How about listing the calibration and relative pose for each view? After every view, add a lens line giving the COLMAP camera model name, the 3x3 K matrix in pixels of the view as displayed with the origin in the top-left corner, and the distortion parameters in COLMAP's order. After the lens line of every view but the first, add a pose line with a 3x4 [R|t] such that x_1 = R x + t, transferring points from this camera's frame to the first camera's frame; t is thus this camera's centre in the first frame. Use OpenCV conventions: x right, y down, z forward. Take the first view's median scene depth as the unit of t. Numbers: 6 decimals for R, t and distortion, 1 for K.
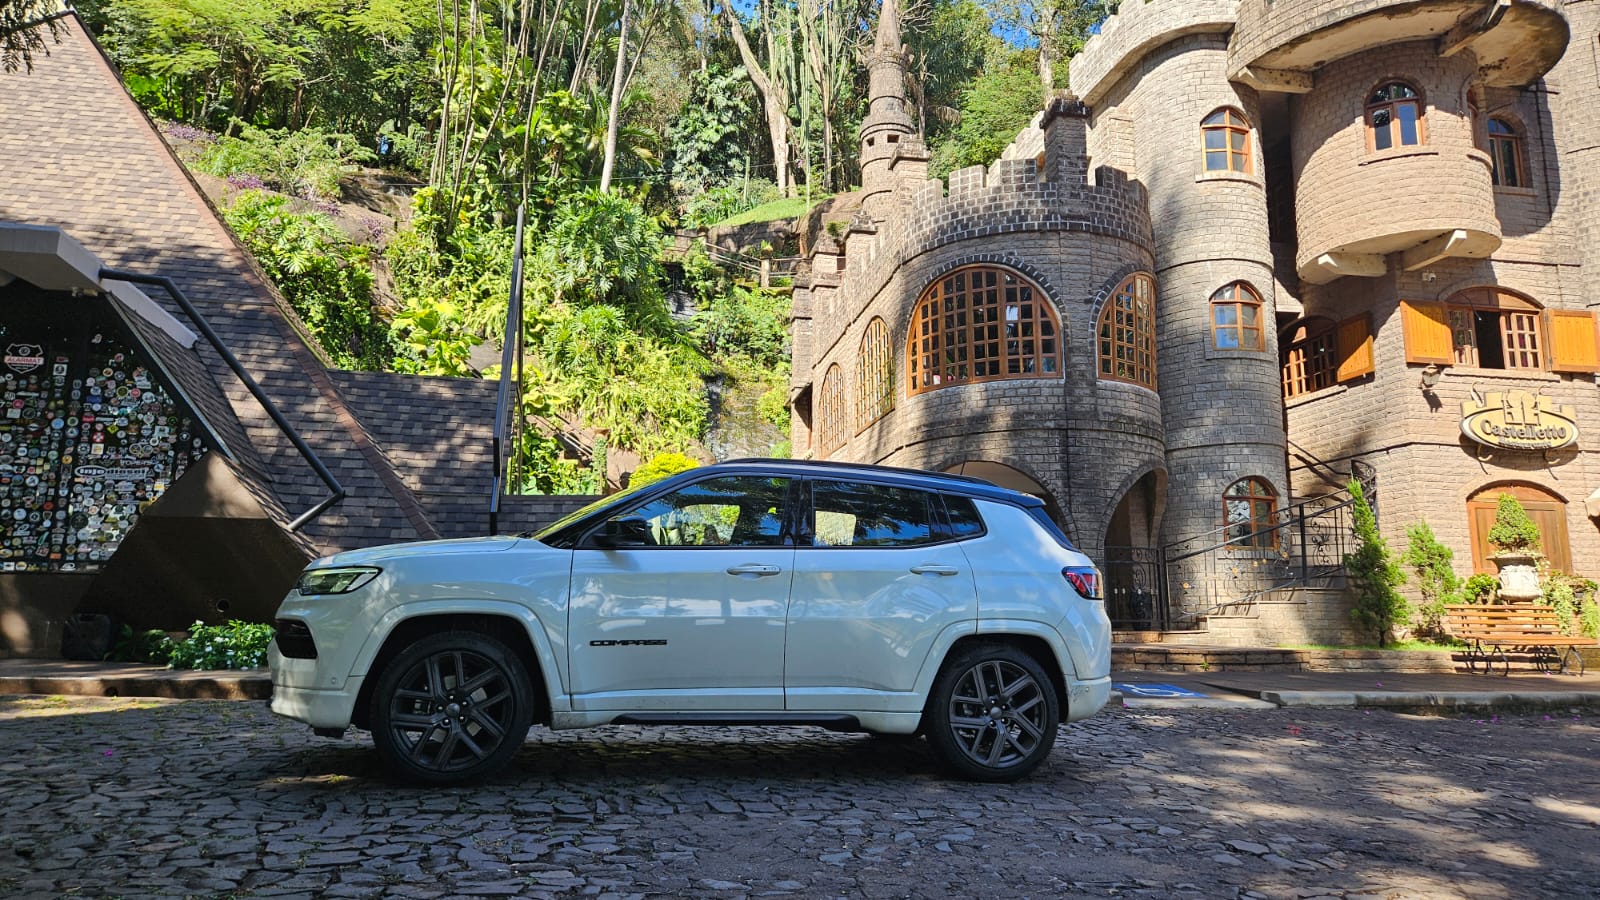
lens RADIAL K [[1065.8, 0, 795.9], [0, 1065.8, 442.8], [0, 0, 1]] dist [0.058588, -0.039921]
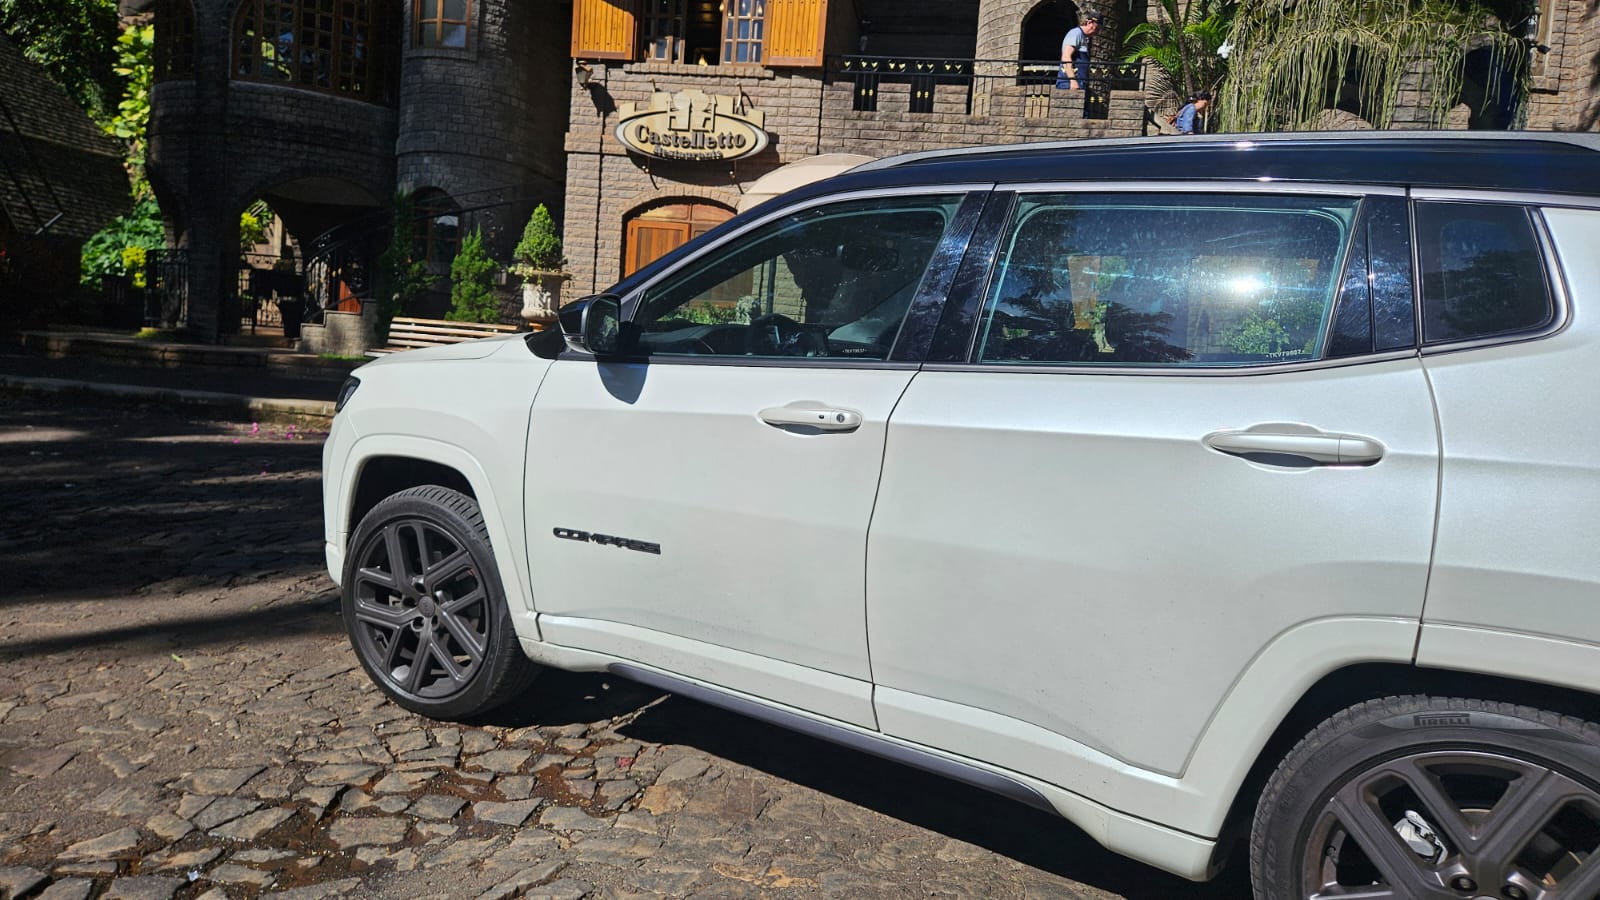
lens RADIAL K [[1065.8, 0, 803.8], [0, 1065.8, 442.9], [0, 0, 1]] dist [0.058588, -0.039921]
pose [[0.937803, 0.089106, -0.335537, 1.072354], [-0.010862, 0.973558, 0.228182, 0.030231], [0.346997, -0.210345, 0.913974, 0.191439]]
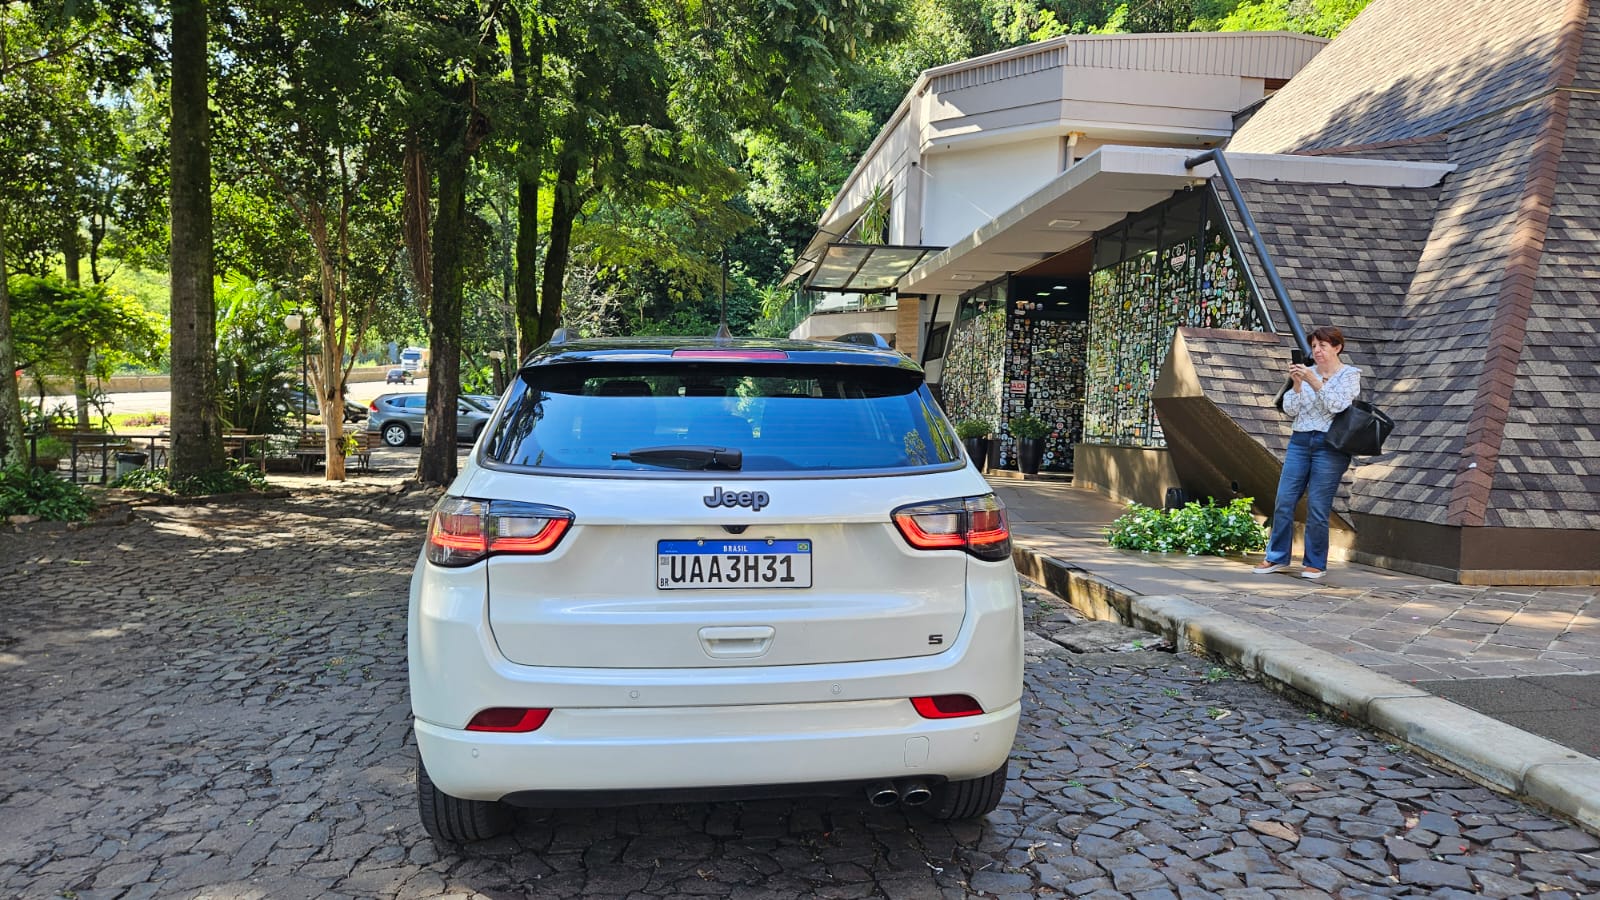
lens RADIAL K [[1065.8, 0, 802.2], [0, 1065.8, 454.2], [0, 0, 1]] dist [0.058588, -0.039921]
pose [[-0.102247, 0.014710, -0.994650, 0.283051], [0.133872, 0.990998, 0.000894, 0.045424], [0.985710, -0.133065, -0.103296, 0.465521]]
